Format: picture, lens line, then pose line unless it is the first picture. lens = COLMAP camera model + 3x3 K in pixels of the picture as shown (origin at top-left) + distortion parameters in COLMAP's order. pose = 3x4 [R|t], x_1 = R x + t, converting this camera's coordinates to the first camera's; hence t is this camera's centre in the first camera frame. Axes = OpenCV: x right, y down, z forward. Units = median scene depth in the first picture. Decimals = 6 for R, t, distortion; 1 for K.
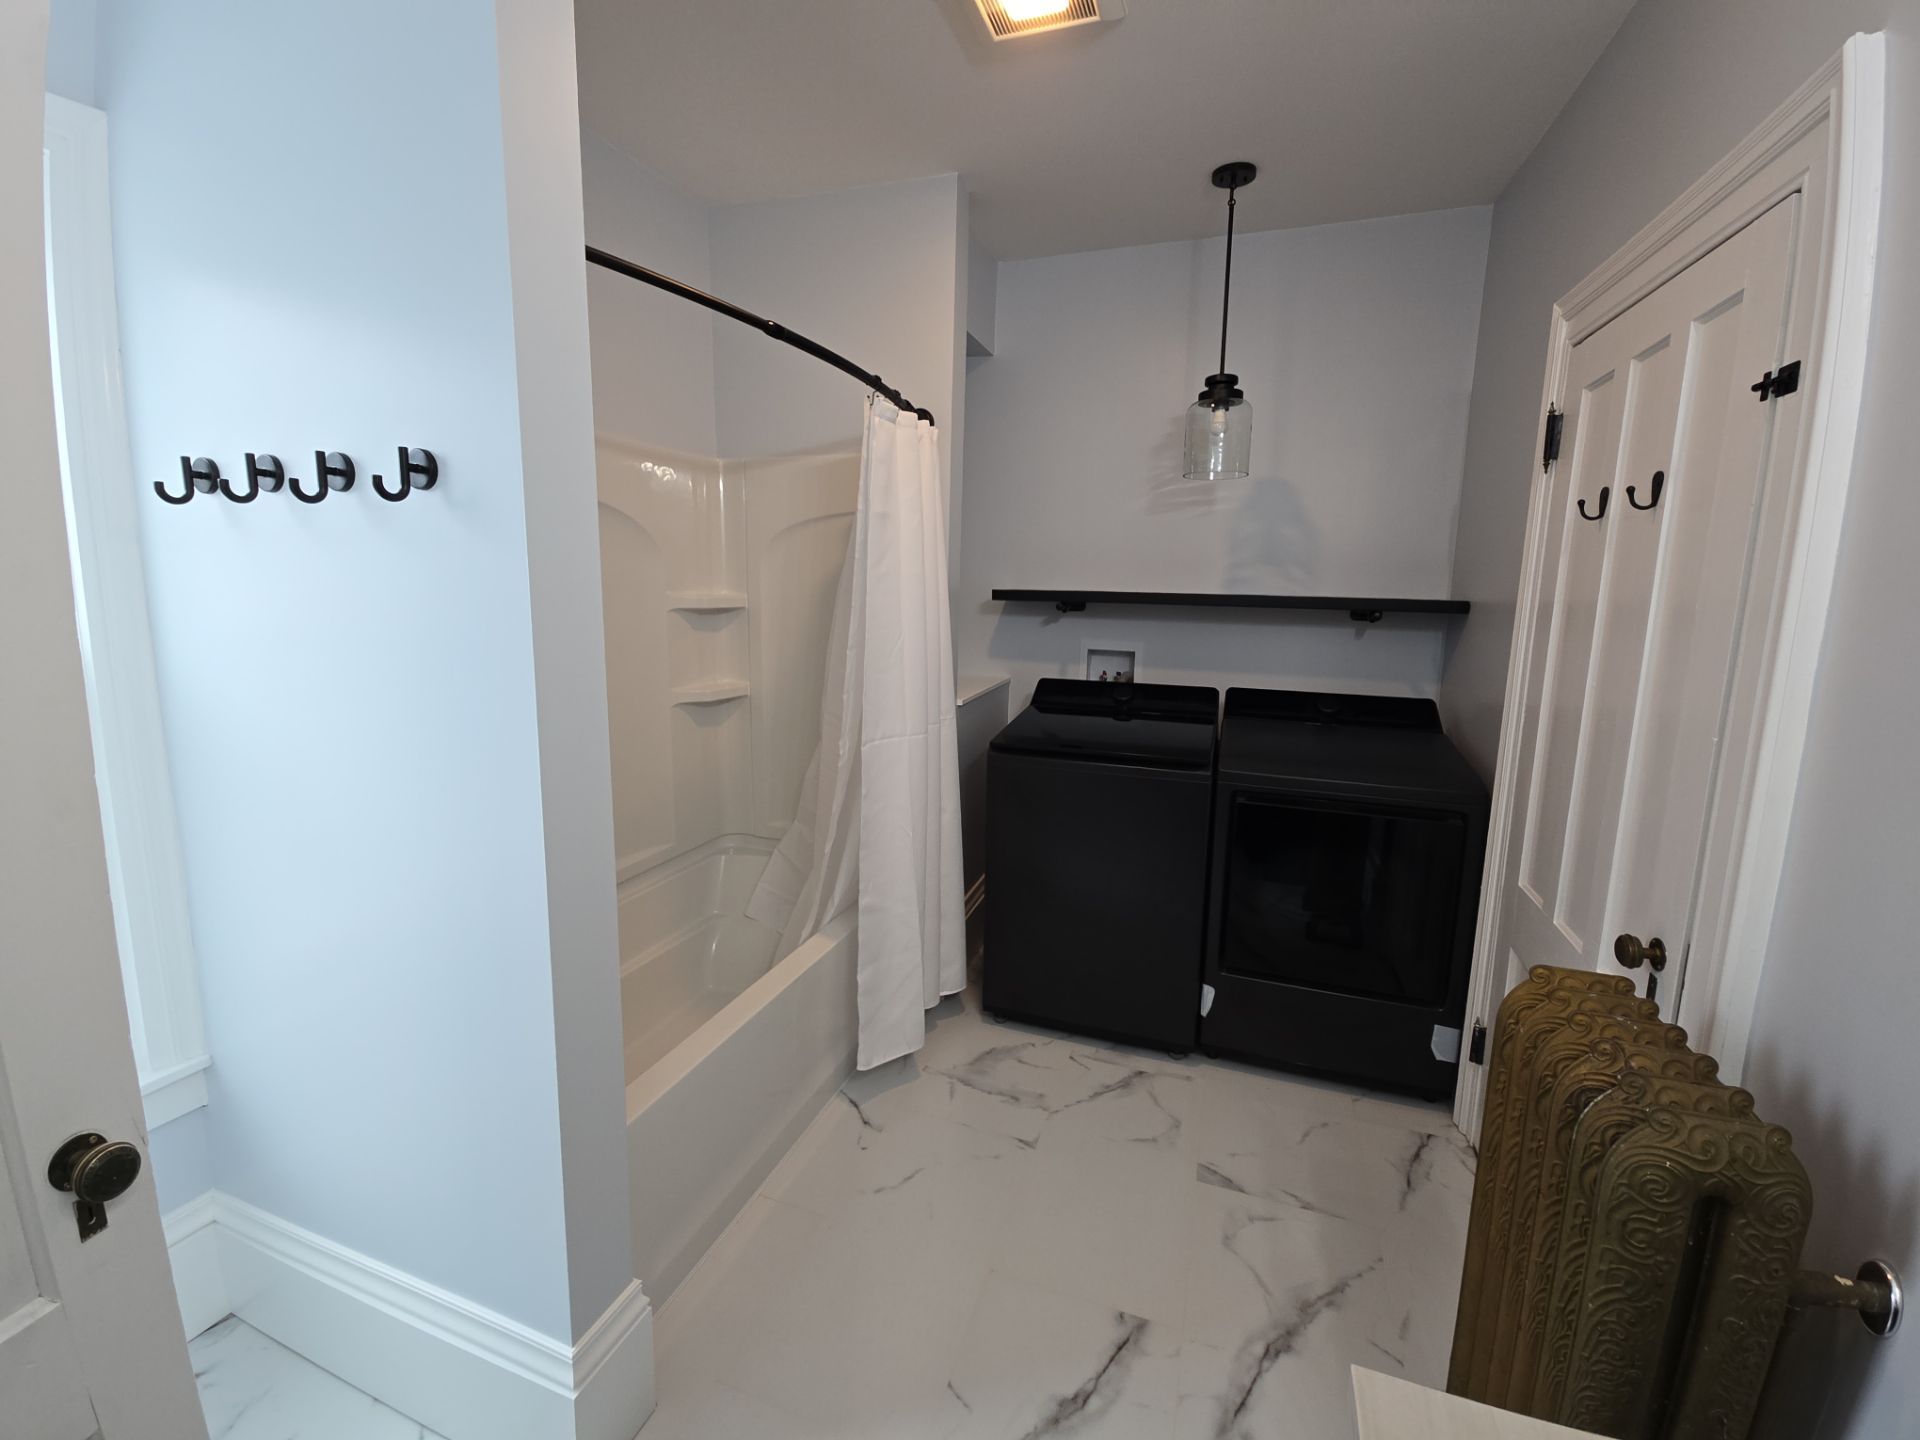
lens RADIAL K [[781.0, 0, 969.0], [0, 781.0, 700.2], [0, 0, 1]] dist [0.019564, -0.013657]
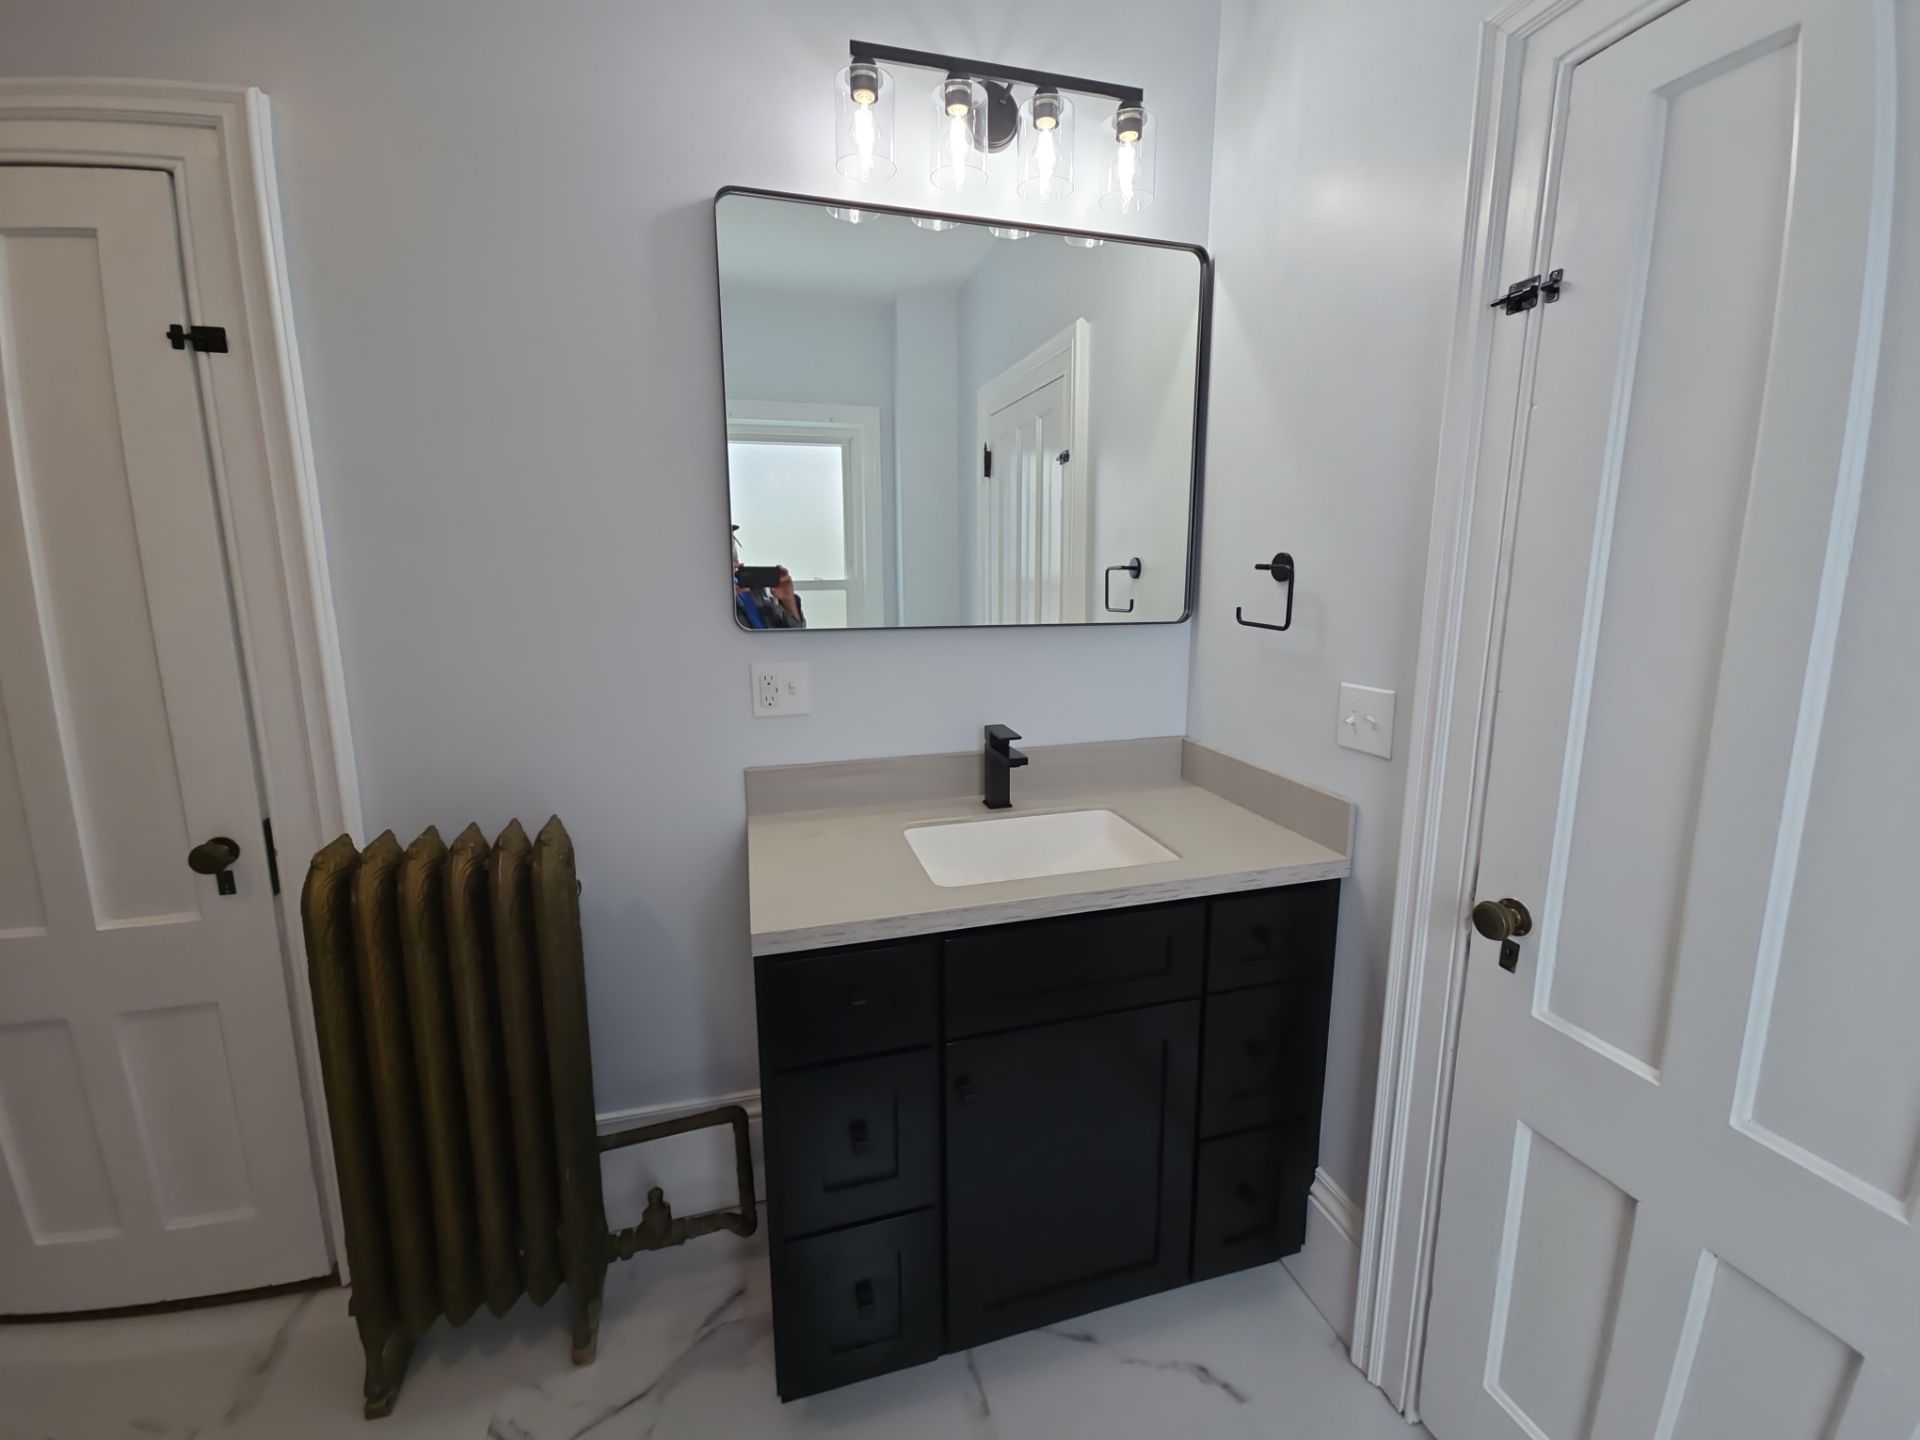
lens RADIAL K [[781.0, 0, 969.0], [0, 781.0, 700.2], [0, 0, 1]] dist [0.019564, -0.013657]
pose [[-0.587457, -0.156189, 0.794040, -0.327269], [0.110217, 0.956613, 0.269710, -0.033971], [-0.801714, 0.245960, -0.544755, 0.399401]]
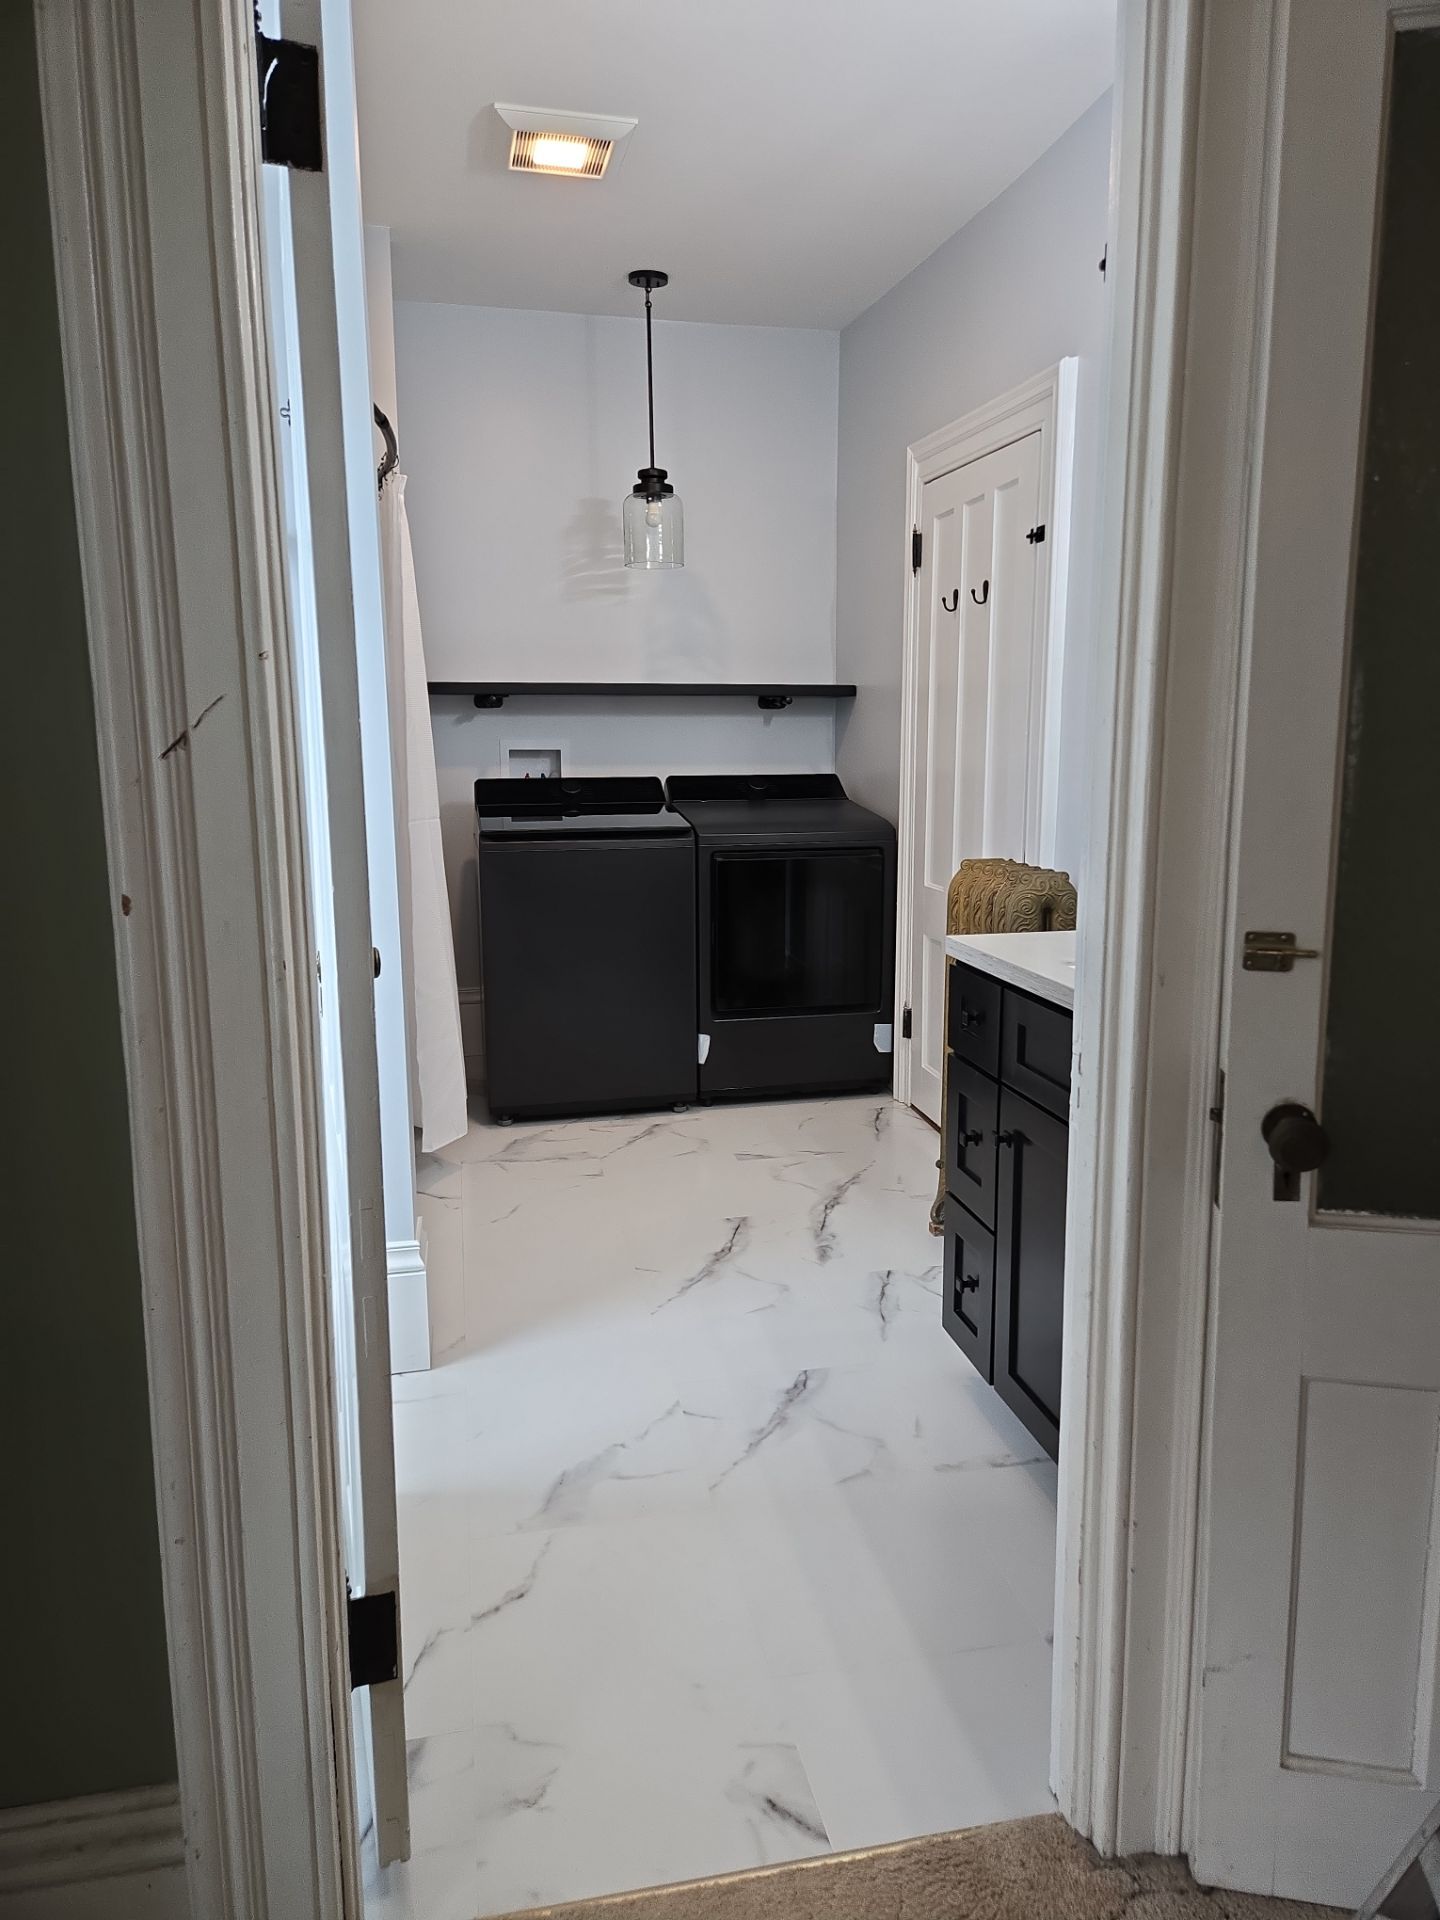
lens RADIAL K [[1278.8, 0, 736.0], [0, 1278.8, 947.9], [0, 0, 1]] dist [0.090763, -0.080706]
pose [[0.848390, -0.111819, 0.517427, -0.616687], [0.099004, 0.993706, 0.052417, 0.163798], [-0.520032, 0.006757, 0.854120, -0.603935]]
